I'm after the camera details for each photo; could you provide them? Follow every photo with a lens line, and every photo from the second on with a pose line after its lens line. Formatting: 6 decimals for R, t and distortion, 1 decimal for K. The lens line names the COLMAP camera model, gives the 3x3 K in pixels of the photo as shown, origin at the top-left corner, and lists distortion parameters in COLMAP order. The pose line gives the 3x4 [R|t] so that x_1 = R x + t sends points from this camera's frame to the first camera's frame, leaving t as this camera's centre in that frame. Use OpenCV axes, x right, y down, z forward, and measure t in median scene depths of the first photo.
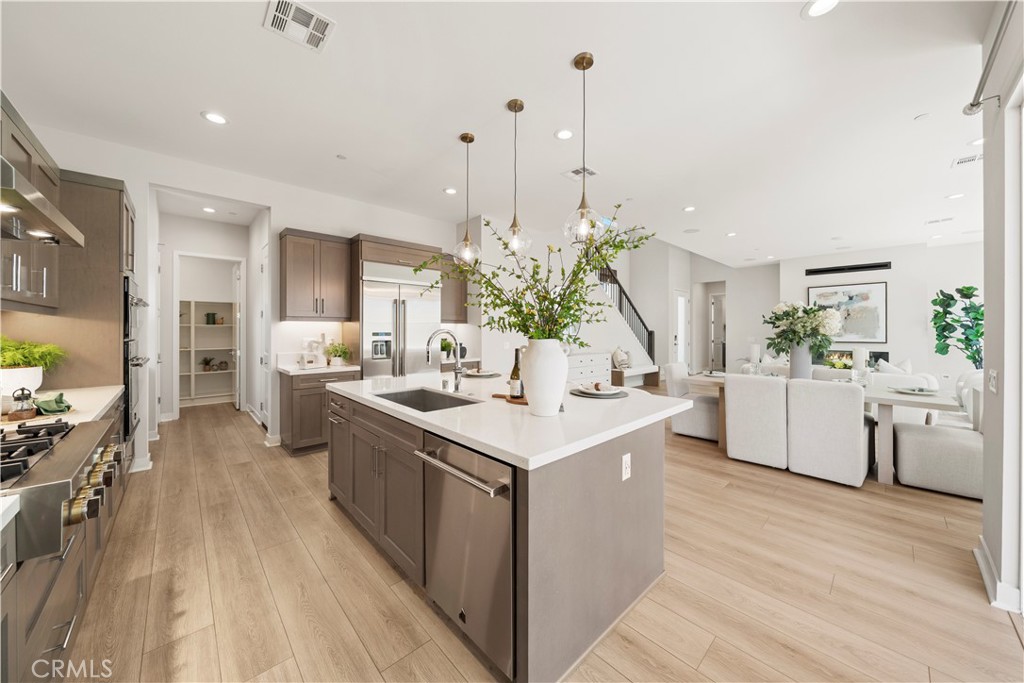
lens RADIAL K [[352.2, 0, 497.9], [0, 352.2, 330.0], [0, 0, 1]] dist [-0.002484, 0.000005]
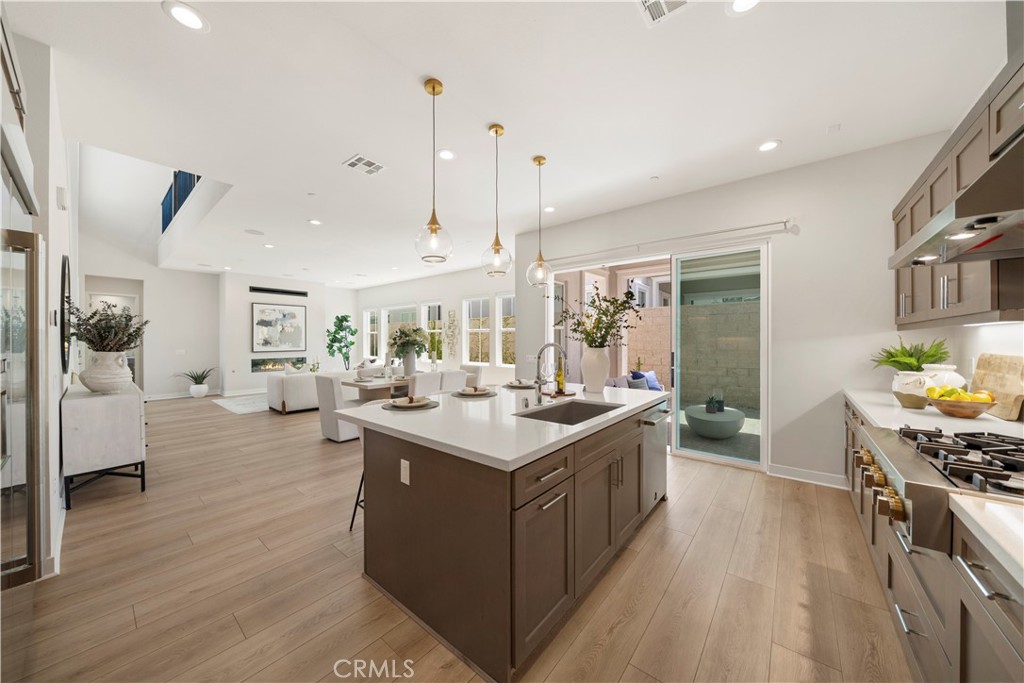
lens RADIAL K [[352.2, 0, 510.0], [0, 352.2, 339.2], [0, 0, 1]] dist [-0.002484, 0.000005]
pose [[-0.150536, 0.000023, 0.988605, -0.412735], [0.005601, 0.999984, 0.000830, -0.004874], [-0.988589, 0.005663, -0.150533, 0.461563]]
